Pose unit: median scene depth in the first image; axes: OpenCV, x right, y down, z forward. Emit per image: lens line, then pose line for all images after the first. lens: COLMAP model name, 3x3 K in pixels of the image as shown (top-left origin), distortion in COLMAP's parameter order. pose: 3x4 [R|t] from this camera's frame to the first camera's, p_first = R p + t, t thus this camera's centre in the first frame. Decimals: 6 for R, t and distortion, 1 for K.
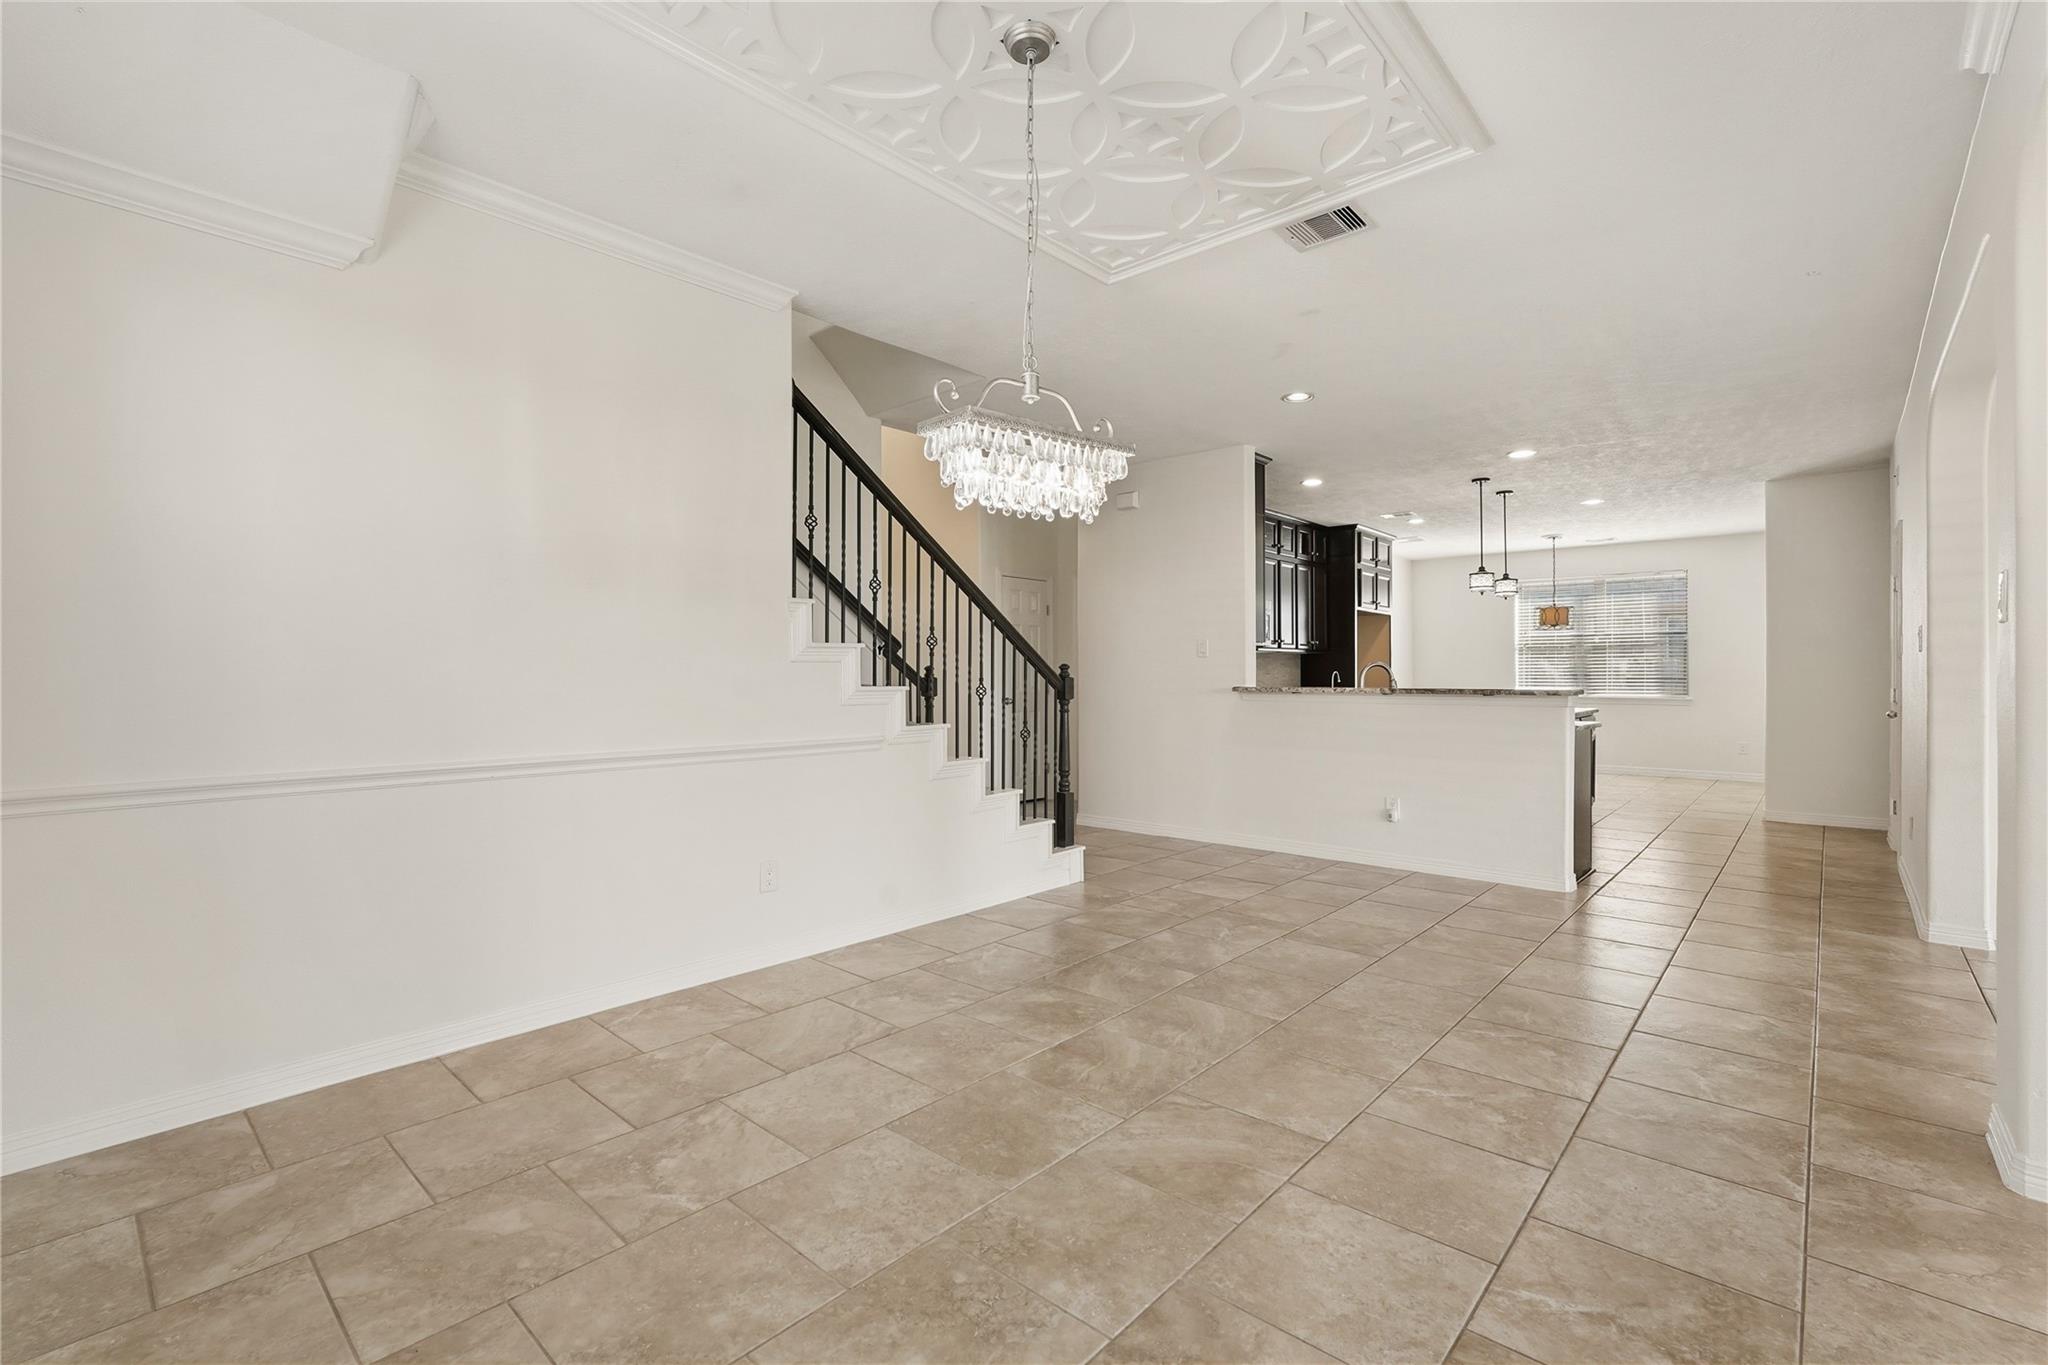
lens RADIAL K [[906.2, 0, 1026.4], [0, 906.2, 681.8], [0, 0, 1]] dist [-0.021837, 0.008405]
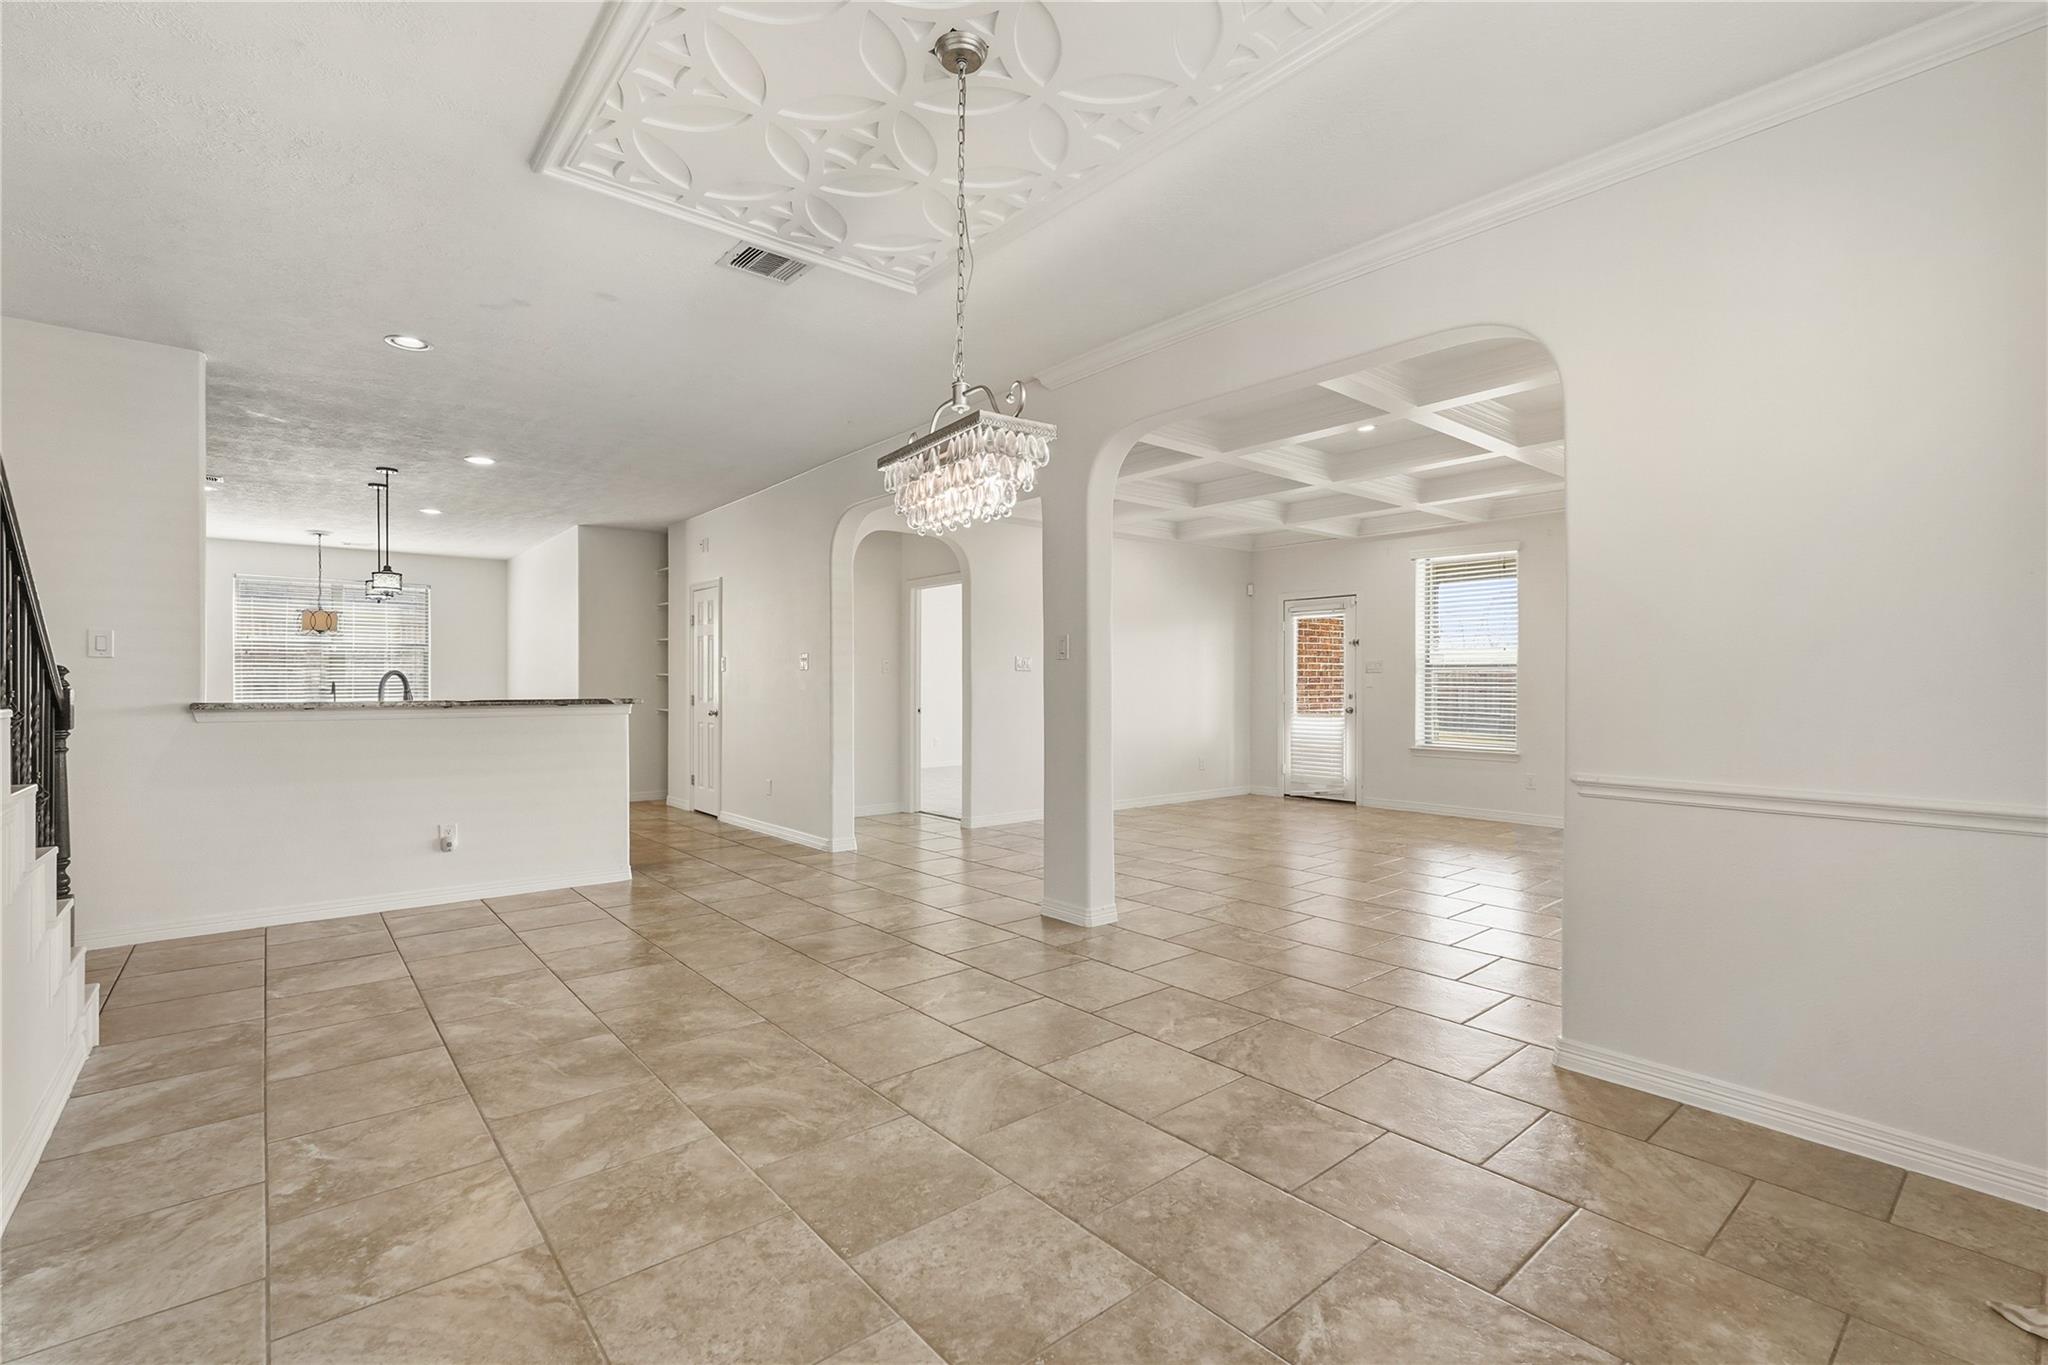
lens RADIAL K [[906.2, 0, 1024.9], [0, 906.2, 687.7], [0, 0, 1]] dist [-0.021837, 0.008405]
pose [[0.135661, -0.002194, 0.990753, -0.660601], [0.007798, 0.999969, 0.001147, -0.002791], [-0.990725, 0.007570, 0.135674, 0.534978]]
